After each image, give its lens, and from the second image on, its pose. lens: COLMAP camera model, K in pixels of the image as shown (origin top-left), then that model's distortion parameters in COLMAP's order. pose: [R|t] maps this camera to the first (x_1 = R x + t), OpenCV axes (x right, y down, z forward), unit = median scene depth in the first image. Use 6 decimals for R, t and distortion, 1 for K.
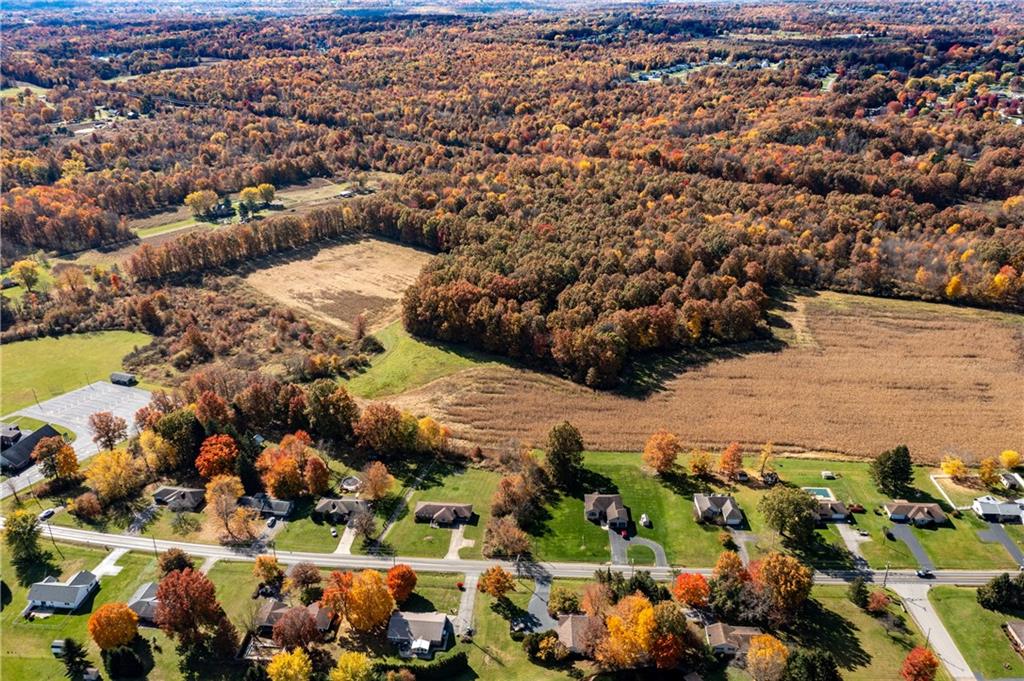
lens RADIAL K [[823.0, 0, 508.3], [0, 823.0, 340.4], [0, 0, 1]] dist [0.001418, 0.005597]
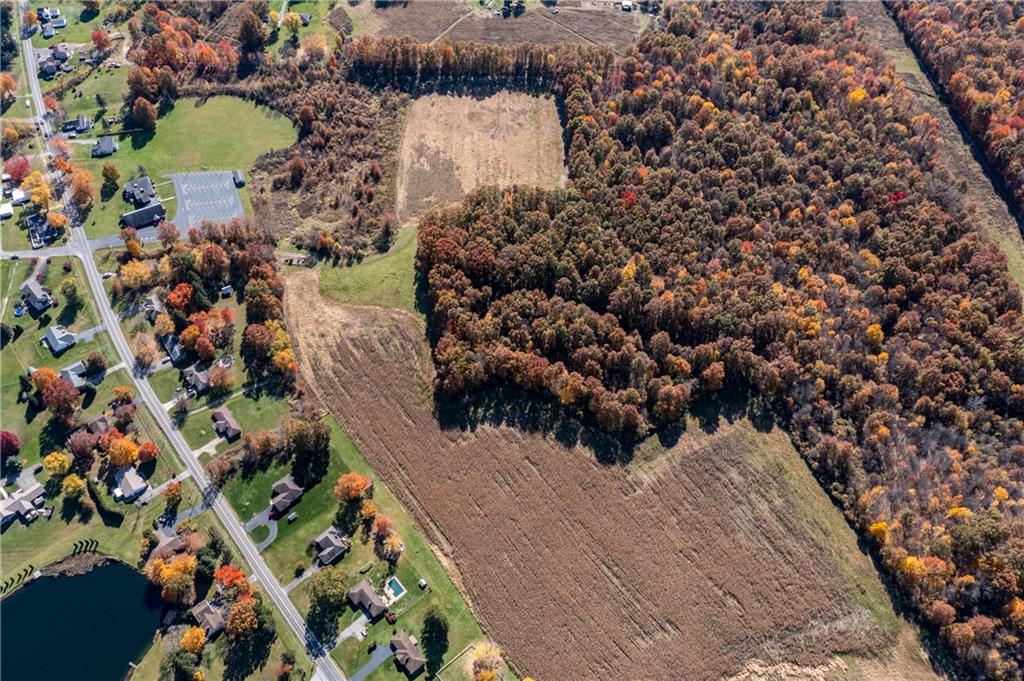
lens RADIAL K [[822.1, 0, 510.2], [0, 822.1, 341.3], [0, 0, 1]] dist [0.000135, 0.015693]
pose [[0.685463, 0.603844, -0.406832, 0.605536], [-0.313802, 0.749201, 0.583289, -0.716966], [0.657015, -0.272159, 0.703037, 0.219662]]
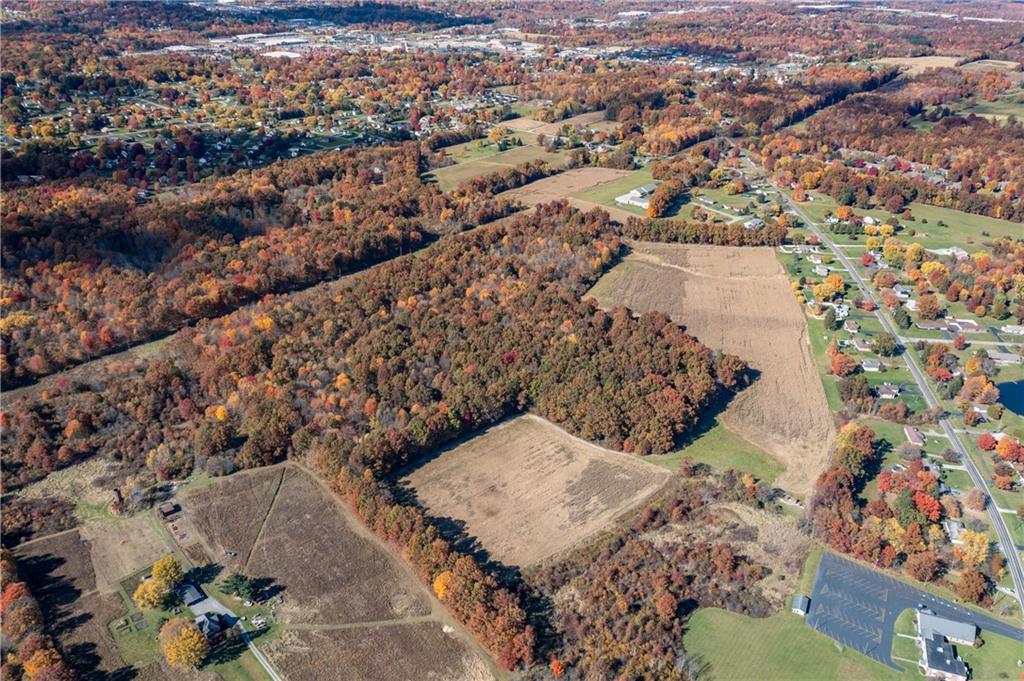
lens RADIAL K [[821.2, 0, 509.3], [0, 821.2, 341.0], [0, 0, 1]] dist [0.008895, 0.008697]
pose [[0.080978, -0.438696, 0.894979, -1.279322], [0.400455, 0.836588, 0.373841, -0.767828], [-0.912731, 0.328126, 0.243423, 0.962920]]
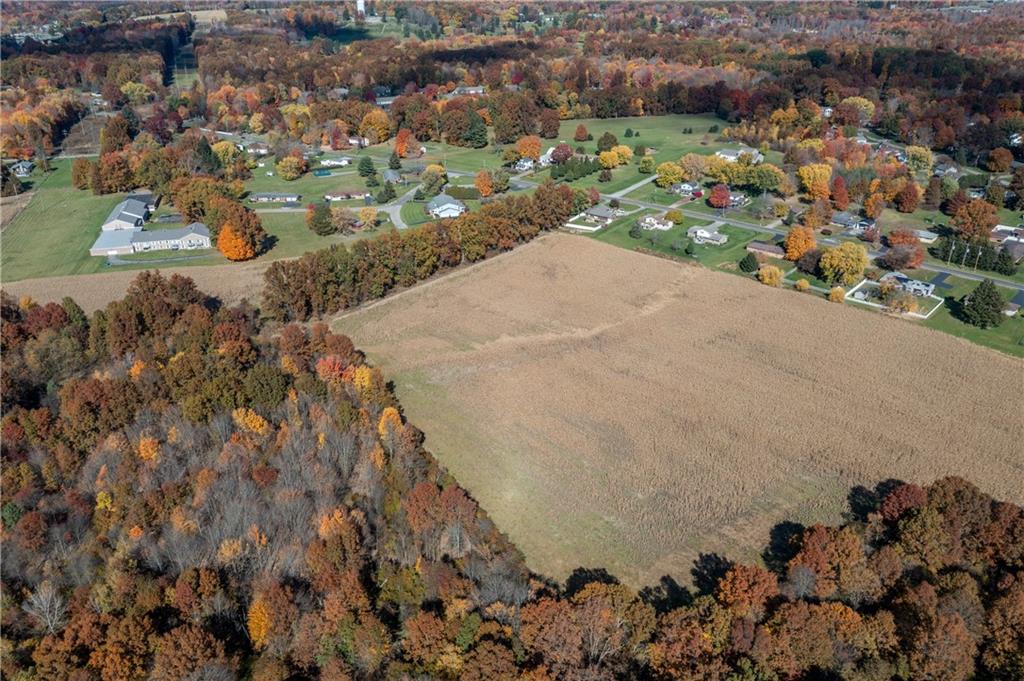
lens RADIAL K [[822.1, 0, 510.2], [0, 822.1, 341.3], [0, 0, 1]] dist [0.000135, 0.015693]
pose [[-0.778337, -0.256021, 0.573276, 0.246426], [0.273029, 0.684205, 0.676253, -0.506945], [-0.565373, 0.682874, -0.462641, 1.384787]]
